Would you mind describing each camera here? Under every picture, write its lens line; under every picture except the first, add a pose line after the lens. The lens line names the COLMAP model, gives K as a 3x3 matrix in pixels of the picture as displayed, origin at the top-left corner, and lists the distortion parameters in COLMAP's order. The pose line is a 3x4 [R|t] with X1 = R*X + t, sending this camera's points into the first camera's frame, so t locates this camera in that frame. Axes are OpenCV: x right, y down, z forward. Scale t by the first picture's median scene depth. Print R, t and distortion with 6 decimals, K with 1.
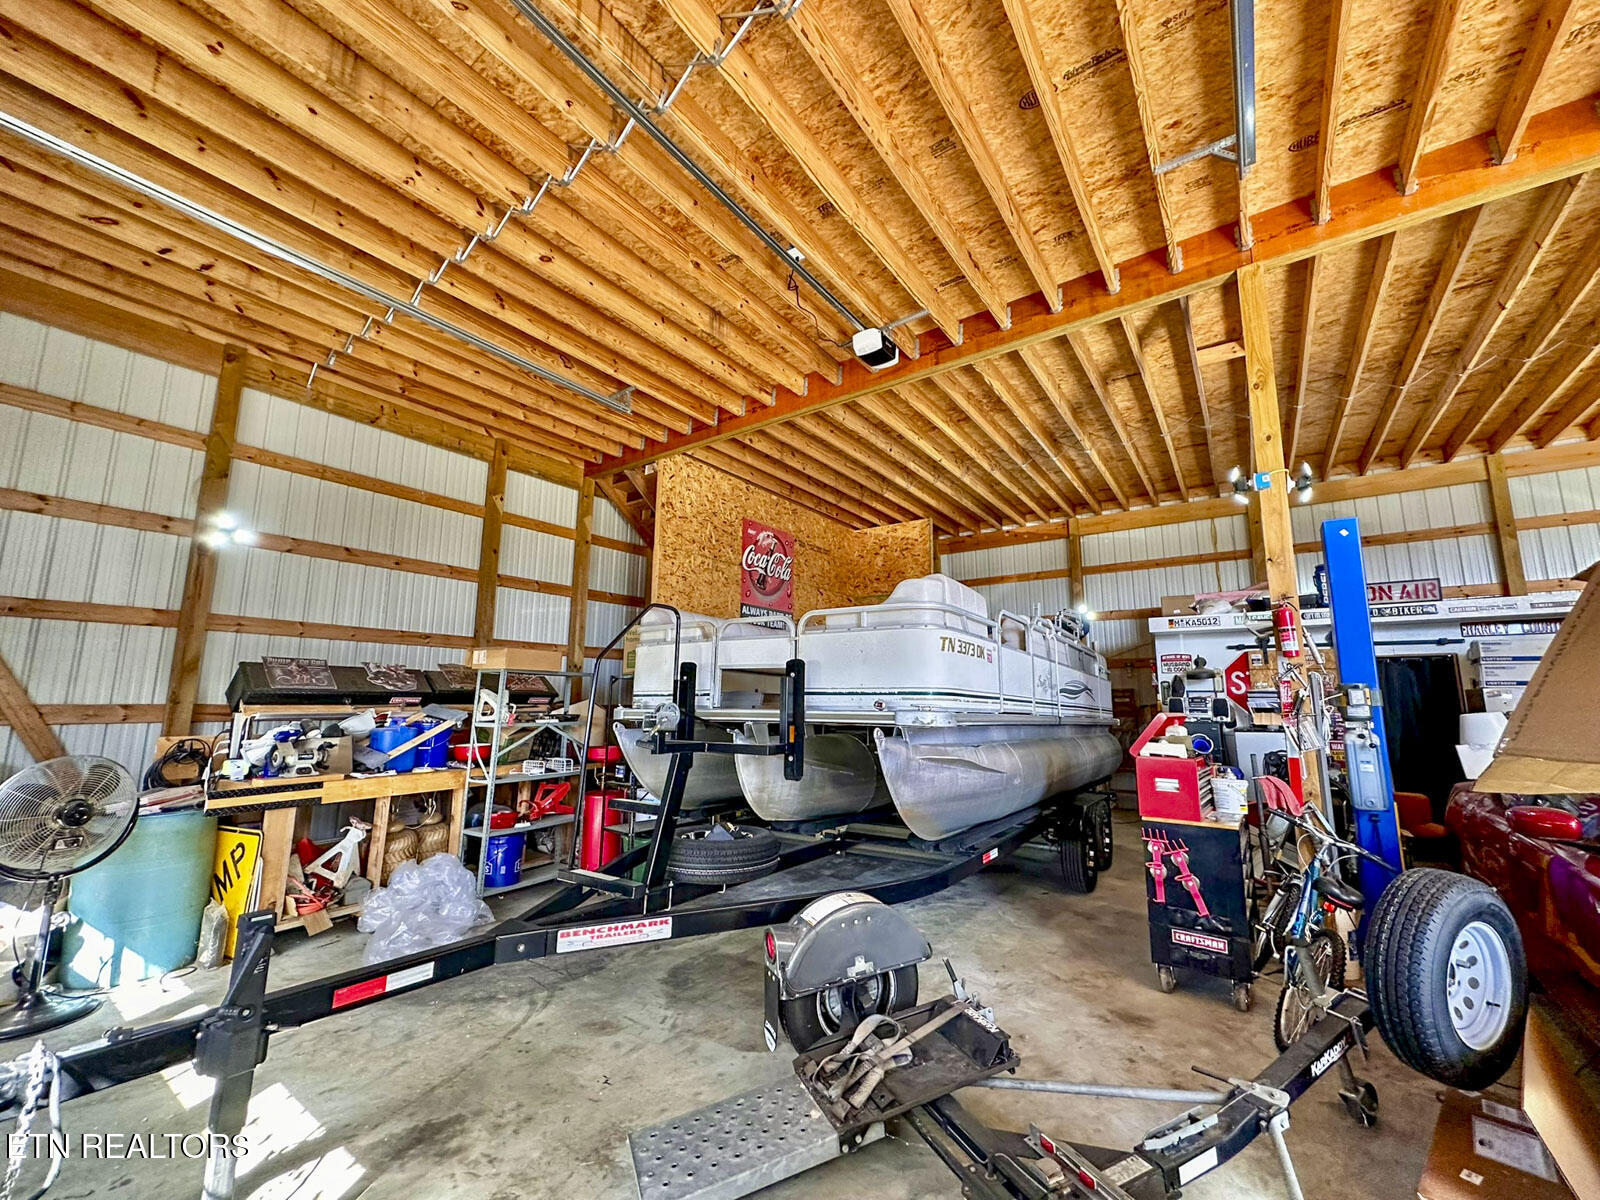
lens RADIAL K [[644.8, 0, 797.5], [0, 644.8, 597.9], [0, 0, 1]] dist [-0.001631, 0.000241]
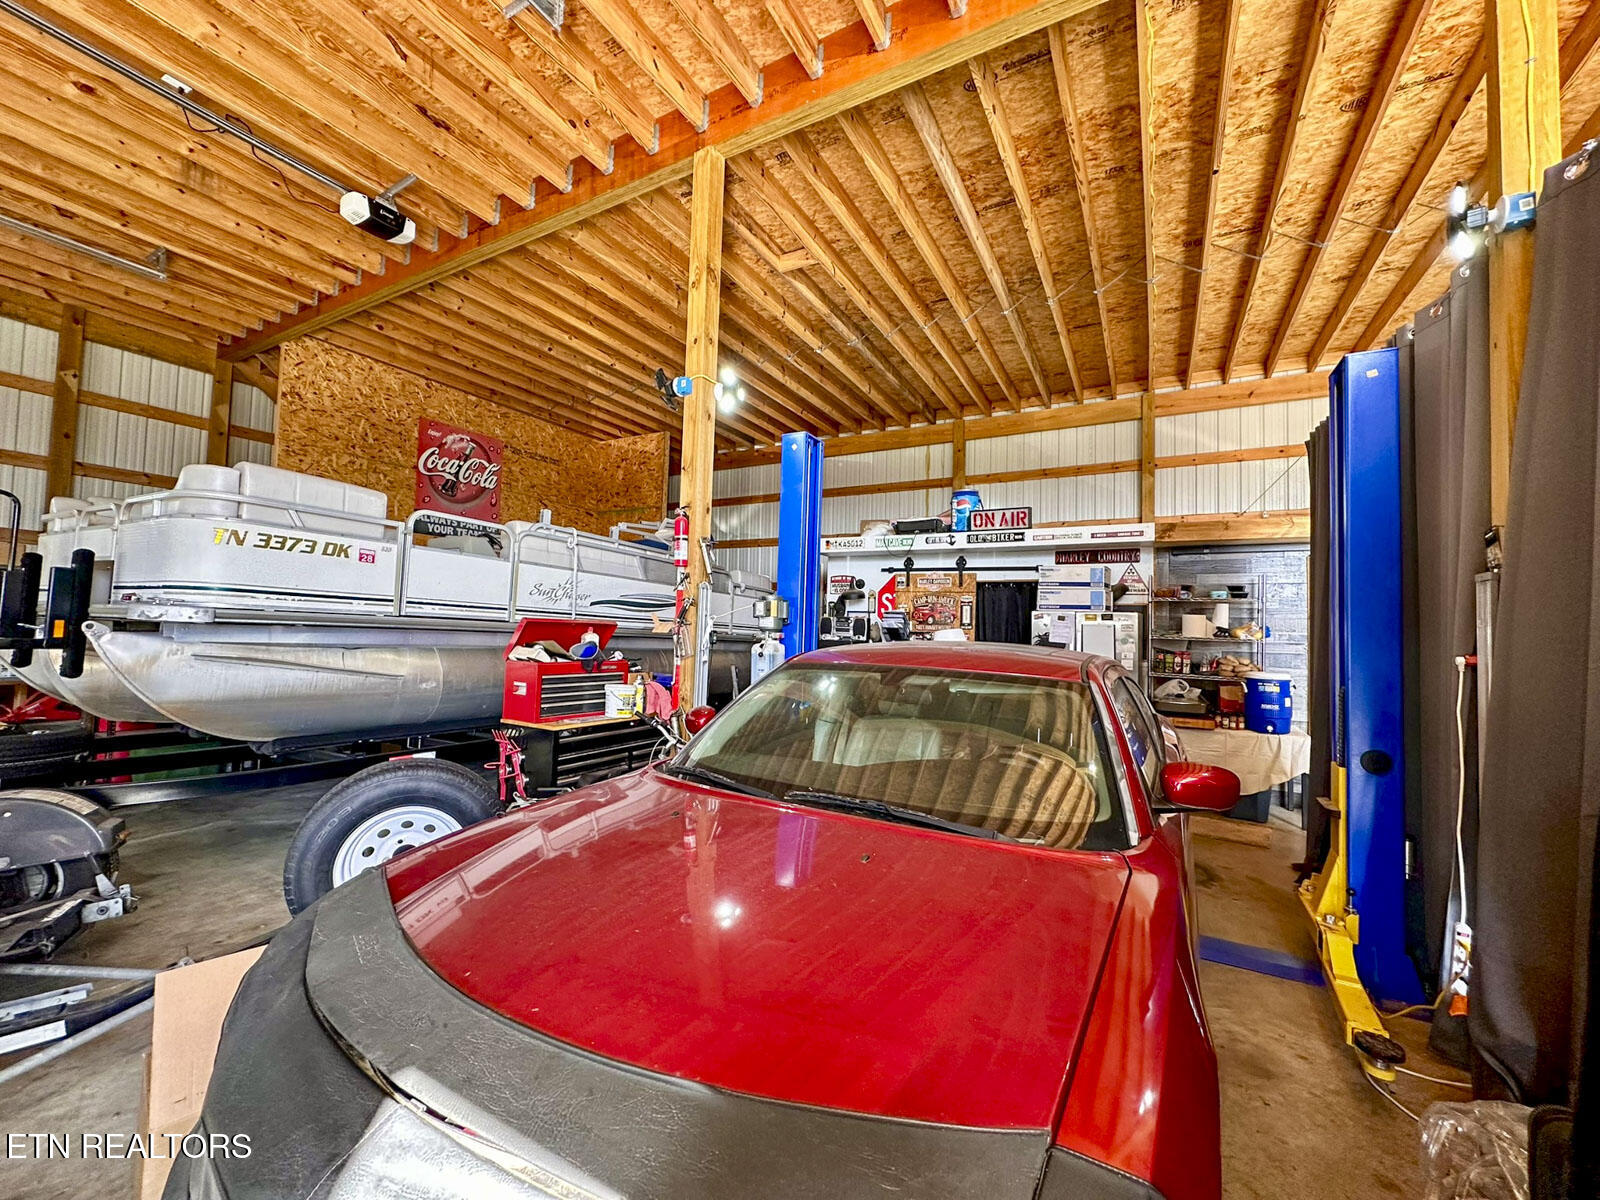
lens RADIAL K [[644.8, 0, 795.9], [0, 644.8, 600.3], [0, 0, 1]] dist [-0.001631, 0.000241]
pose [[0.993838, 0.026506, 0.107623, 0.408983], [-0.039152, 0.992342, 0.117152, 0.009361], [-0.103694, -0.120644, 0.987265, -0.008561]]
